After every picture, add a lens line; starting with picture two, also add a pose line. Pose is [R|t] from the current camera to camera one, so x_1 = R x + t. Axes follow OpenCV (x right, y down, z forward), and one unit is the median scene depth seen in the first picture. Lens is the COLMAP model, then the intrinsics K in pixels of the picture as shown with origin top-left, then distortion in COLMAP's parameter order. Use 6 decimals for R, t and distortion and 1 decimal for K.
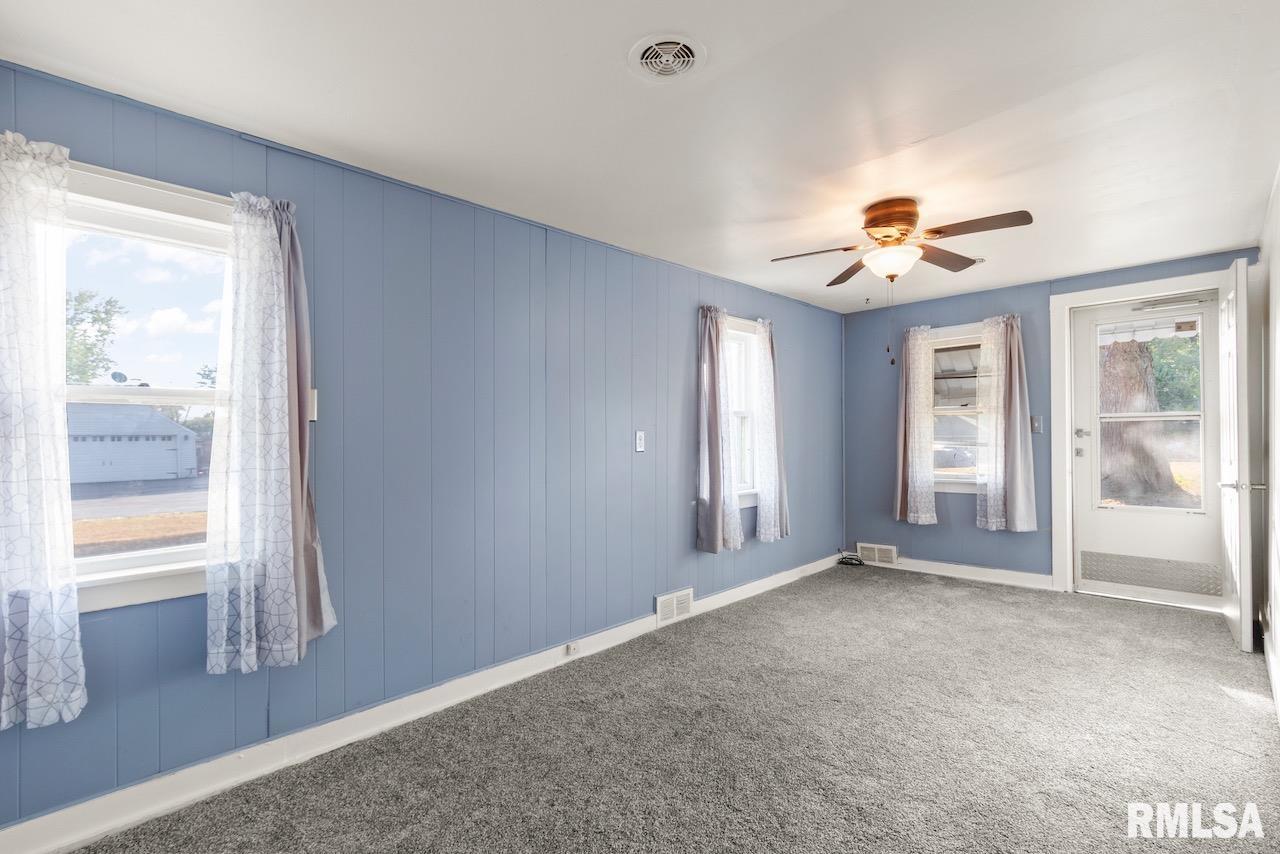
lens RADIAL K [[583.6, 0, 640.4], [0, 583.6, 431.0], [0, 0, 1]] dist [0.002297, 0.000069]
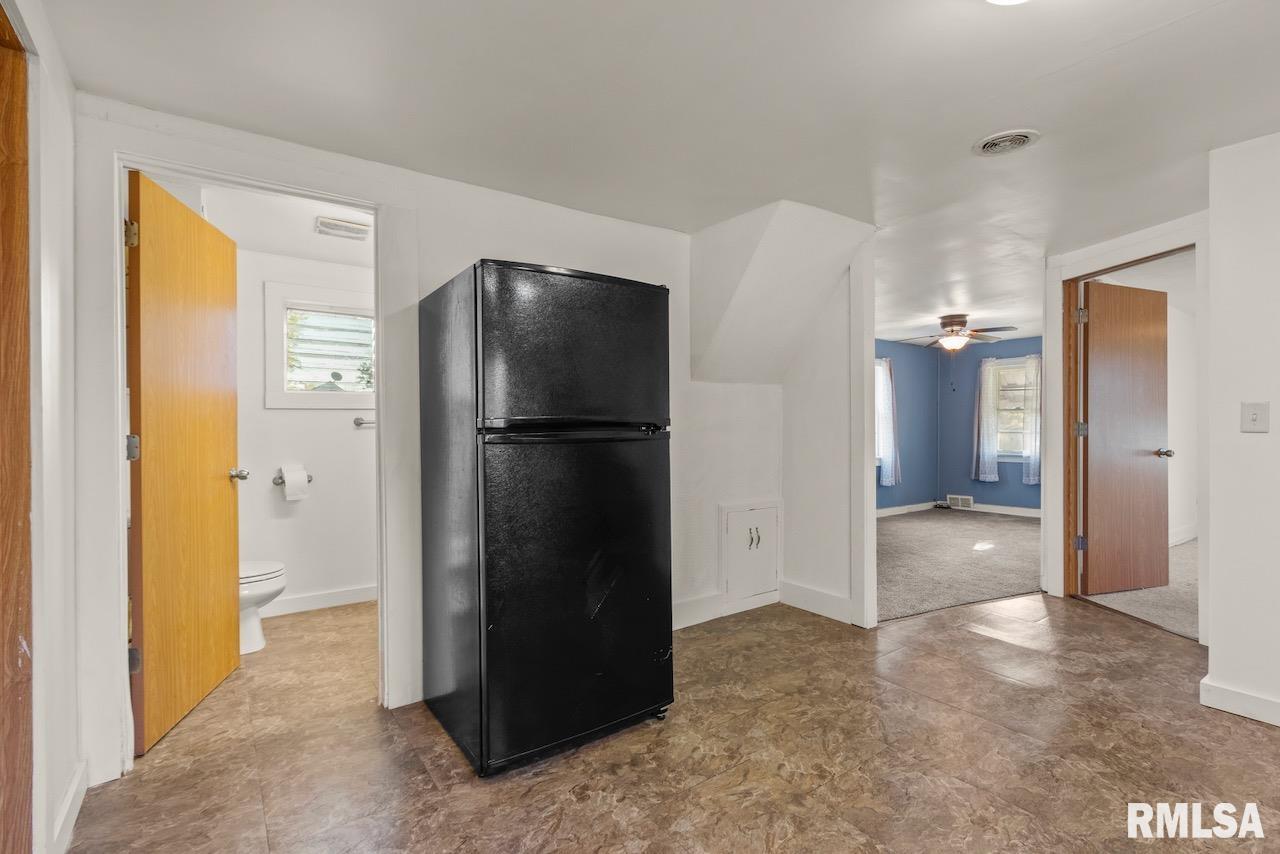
lens RADIAL K [[583.6, 0, 633.8], [0, 583.6, 428.7], [0, 0, 1]] dist [0.002297, 0.000069]
pose [[0.983779, 0.009025, -0.179160, -0.203696], [-0.006779, 0.999891, 0.013143, -0.000239], [0.179259, -0.011715, 0.983732, -0.801585]]
